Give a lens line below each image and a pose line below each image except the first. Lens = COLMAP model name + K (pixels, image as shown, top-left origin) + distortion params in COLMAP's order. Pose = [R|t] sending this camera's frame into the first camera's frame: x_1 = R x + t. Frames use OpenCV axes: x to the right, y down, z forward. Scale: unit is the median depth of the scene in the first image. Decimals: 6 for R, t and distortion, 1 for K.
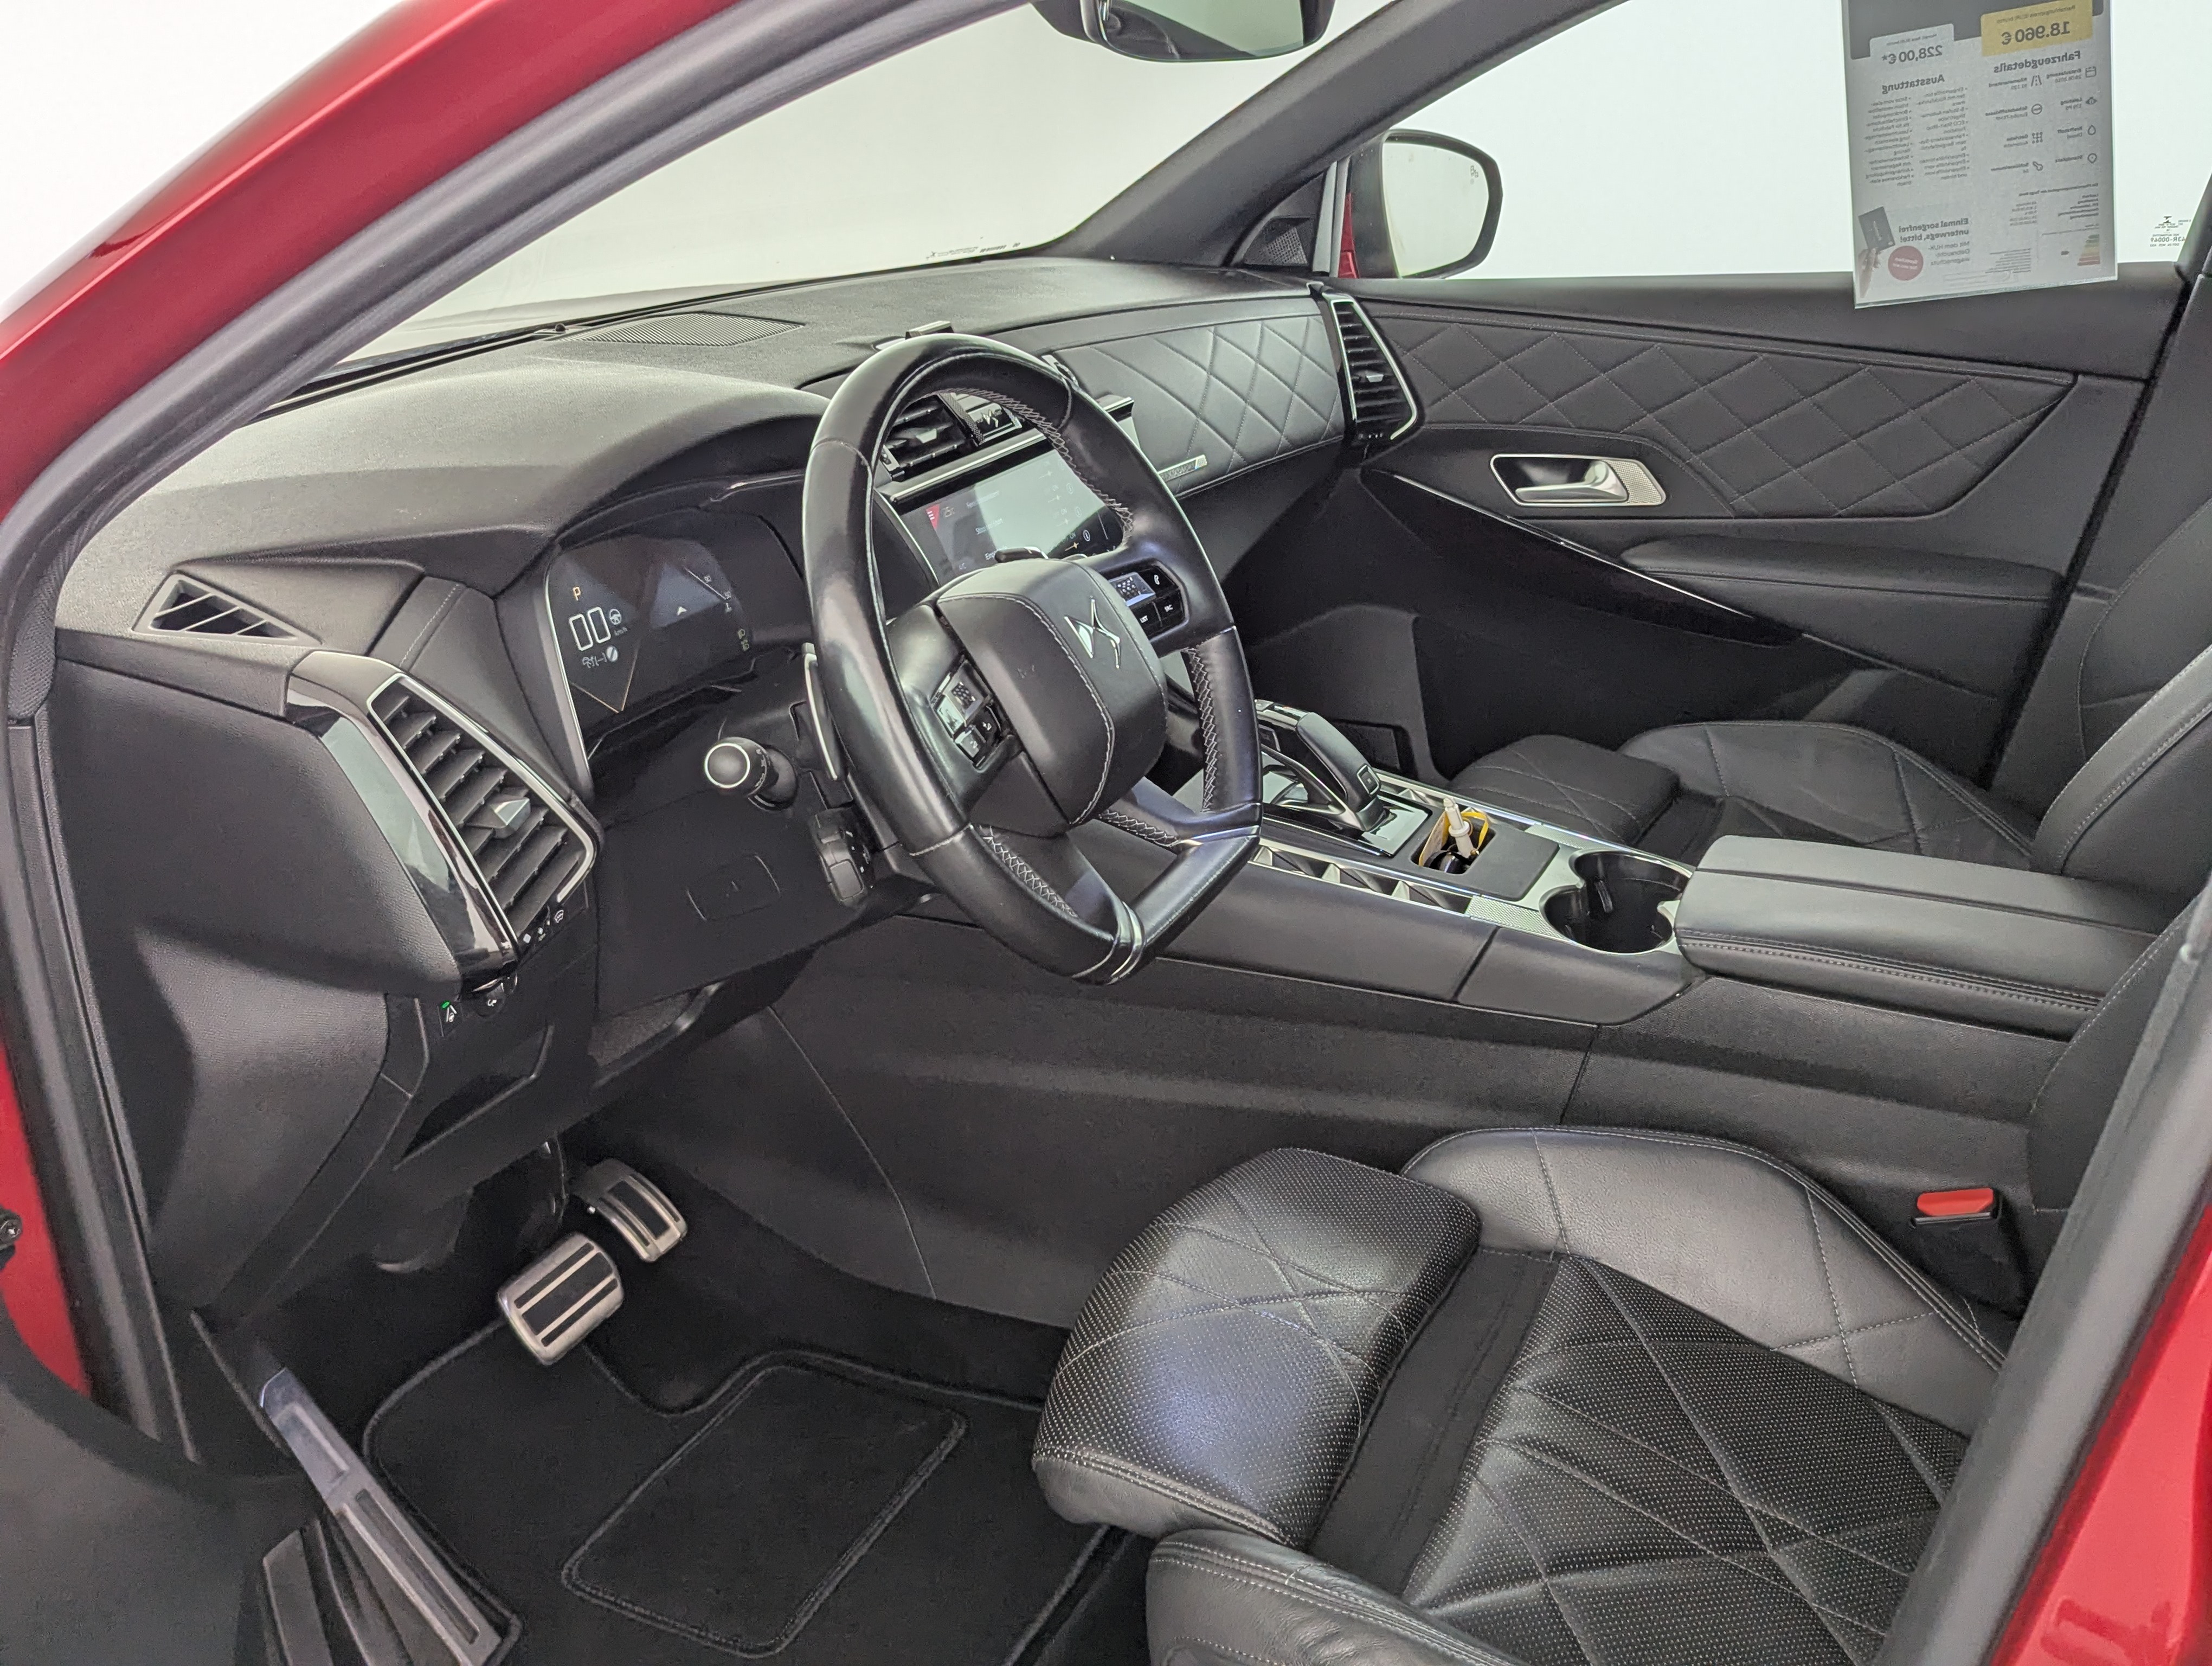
lens RADIAL K [[1919.4, 0, 1113.2], [0, 1919.4, 847.2], [0, 0, 1]] dist [0.030976, -0.005449]
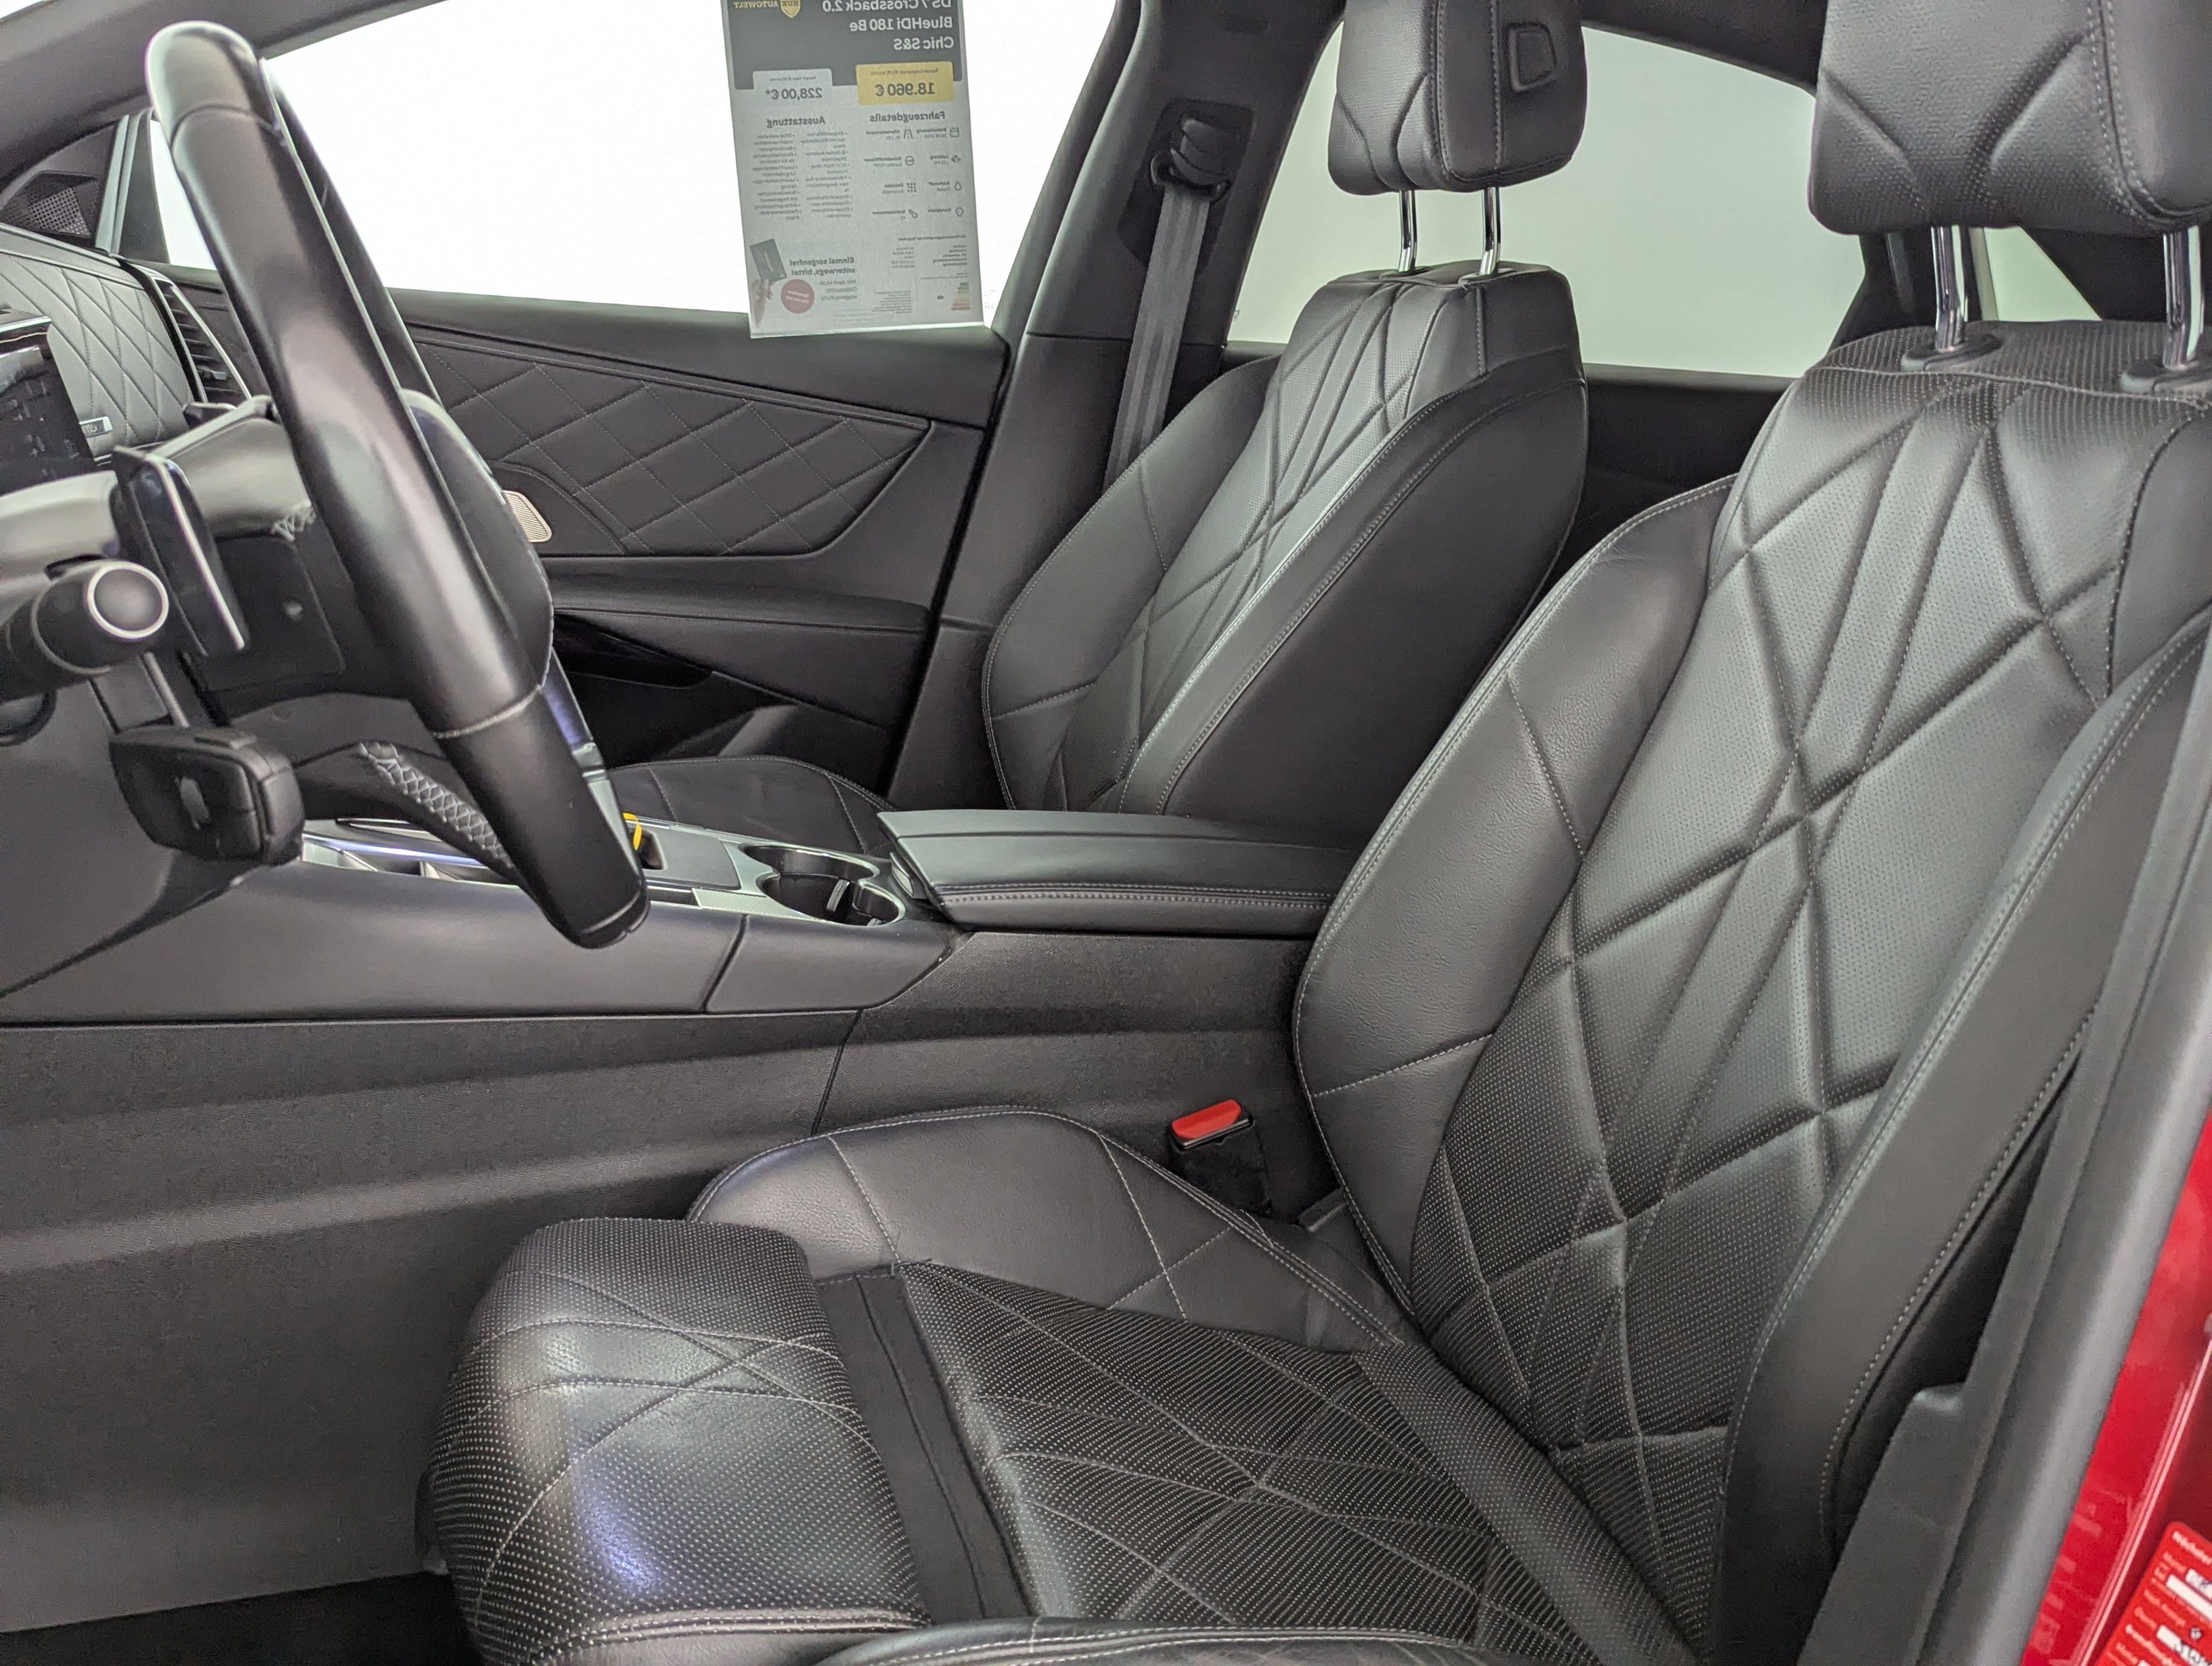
lens RADIAL K [[1943.9, 0, 1096.6], [0, 1943.9, 817.4], [0, 0, 1]] dist [0.030946, -0.004927]
pose [[0.727075, -0.070117, 0.682968, -0.202991], [0.147089, 0.987582, -0.055198, 0.051179], [-0.670617, 0.140590, 0.728360, 0.187165]]
